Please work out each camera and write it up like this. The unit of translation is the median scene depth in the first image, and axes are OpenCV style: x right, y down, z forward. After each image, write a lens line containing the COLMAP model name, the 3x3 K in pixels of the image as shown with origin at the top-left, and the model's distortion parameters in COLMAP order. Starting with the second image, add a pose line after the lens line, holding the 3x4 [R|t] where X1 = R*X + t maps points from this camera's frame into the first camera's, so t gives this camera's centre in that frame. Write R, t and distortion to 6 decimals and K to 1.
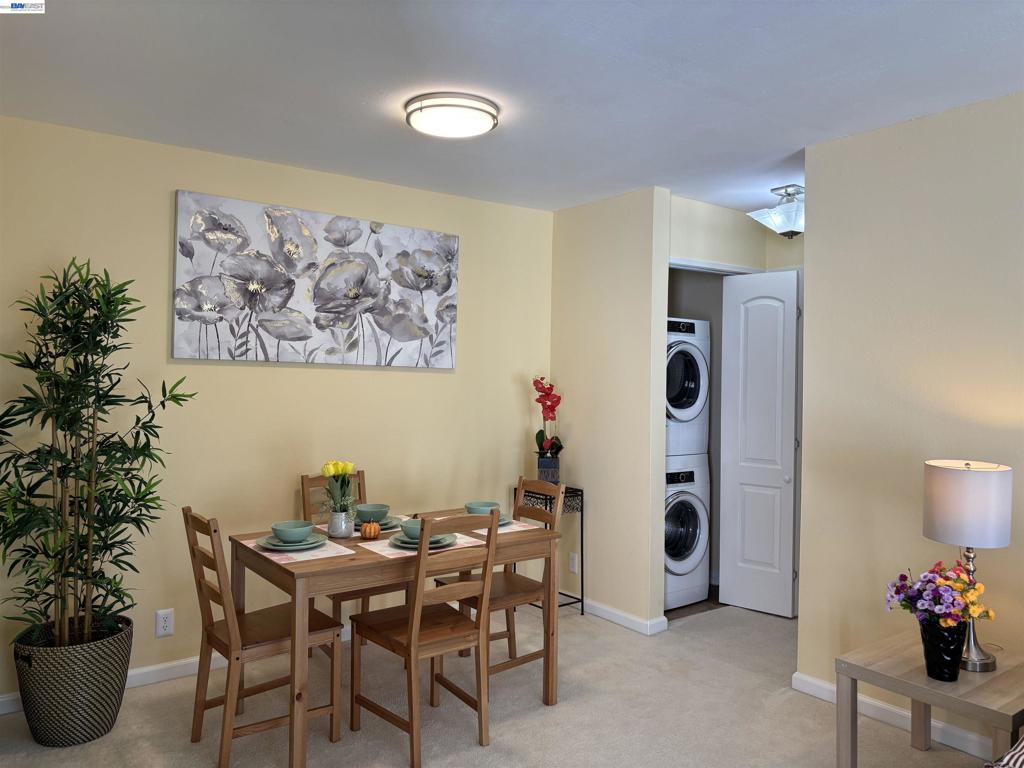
lens RADIAL K [[786.3, 0, 527.5], [0, 786.3, 385.3], [0, 0, 1]] dist [0.005243, -0.004840]
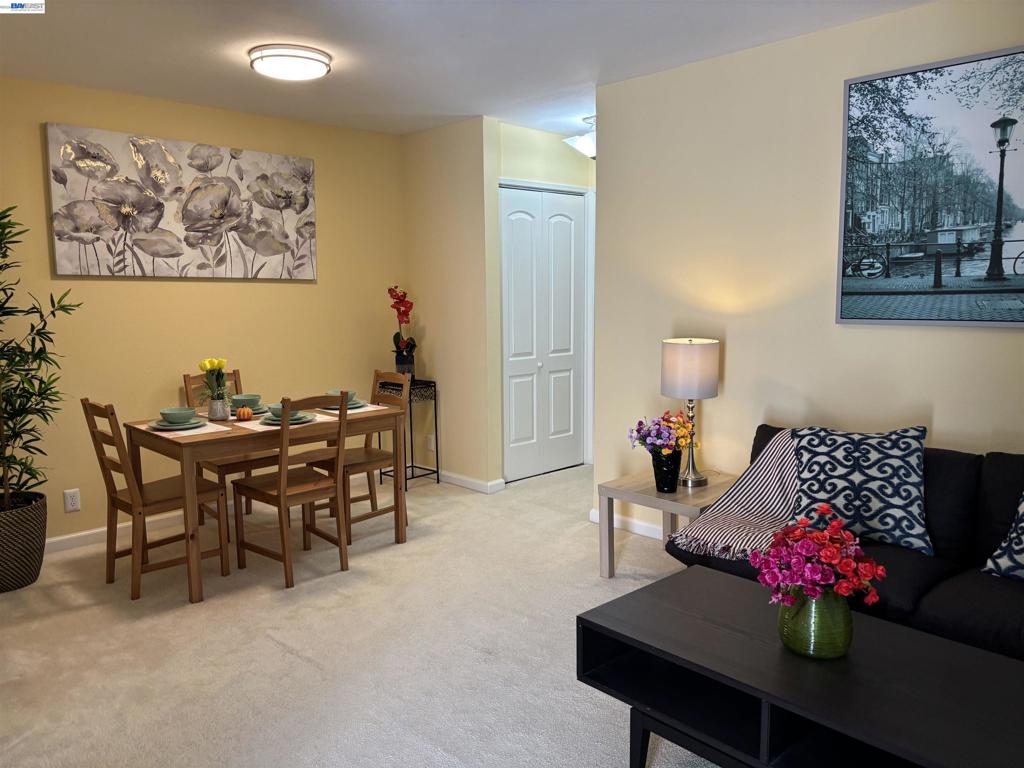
lens RADIAL K [[765.2, 0, 517.7], [0, 765.2, 391.8], [0, 0, 1]] dist [-0.028313, 0.050056]
pose [[0.991241, -0.040999, 0.125538, 0.062584], [0.024759, 0.991428, 0.128289, 0.007984], [-0.129722, -0.124058, 0.983759, -0.184399]]
